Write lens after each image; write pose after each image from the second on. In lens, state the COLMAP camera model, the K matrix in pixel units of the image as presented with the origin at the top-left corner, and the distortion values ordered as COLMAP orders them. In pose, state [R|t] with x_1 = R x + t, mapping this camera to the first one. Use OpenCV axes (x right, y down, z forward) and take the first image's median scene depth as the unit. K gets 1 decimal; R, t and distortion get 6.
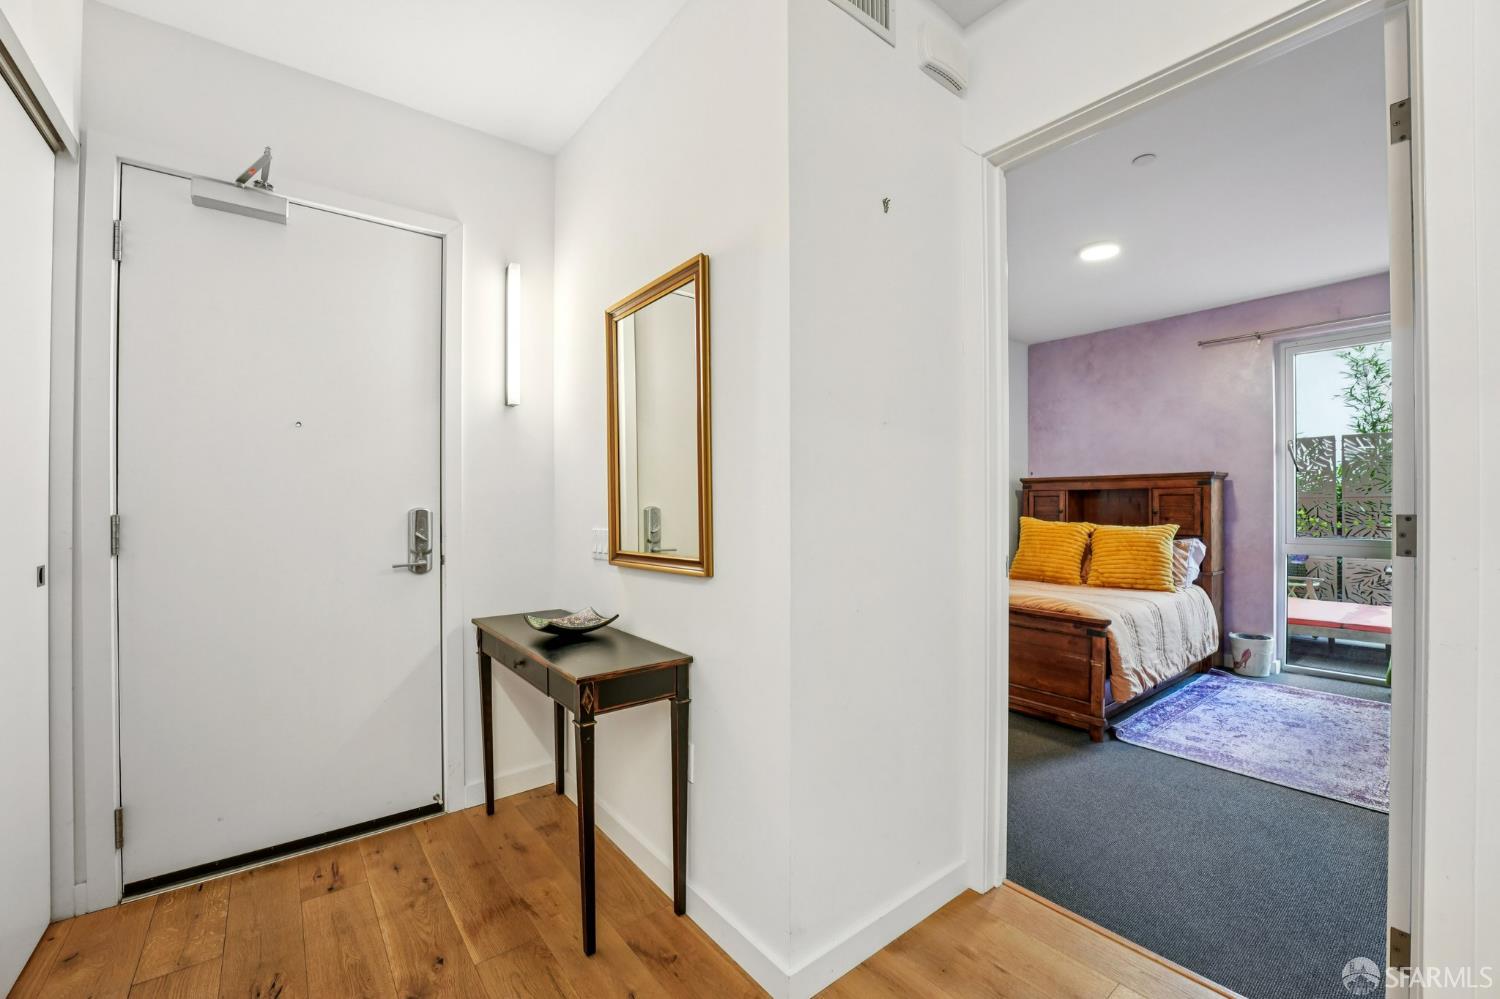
lens RADIAL K [[610.2, 0, 774.4], [0, 610.2, 506.7], [0, 0, 1]] dist [-0.031254, 0.004035]
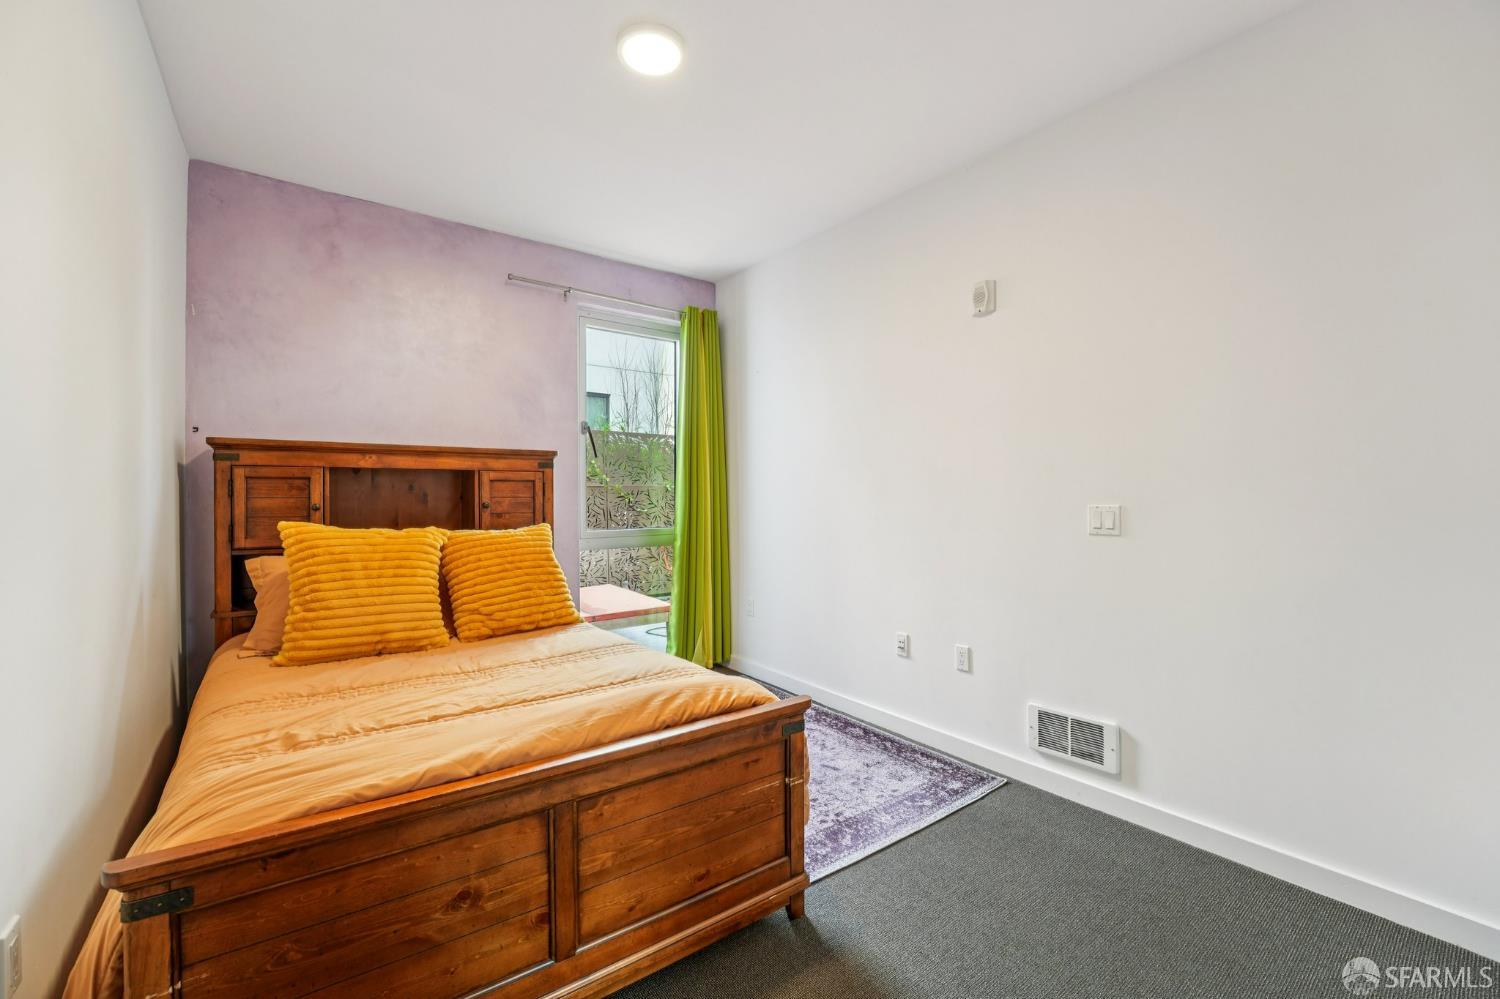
lens RADIAL K [[610.2, 0, 688.2], [0, 610.2, 494.0], [0, 0, 1]] dist [-0.031254, 0.004035]
pose [[0.066462, -0.000957, 0.997788, -0.039880], [0.002458, 0.999997, 0.000795, -0.007548], [-0.997786, 0.002400, 0.066464, 1.325457]]
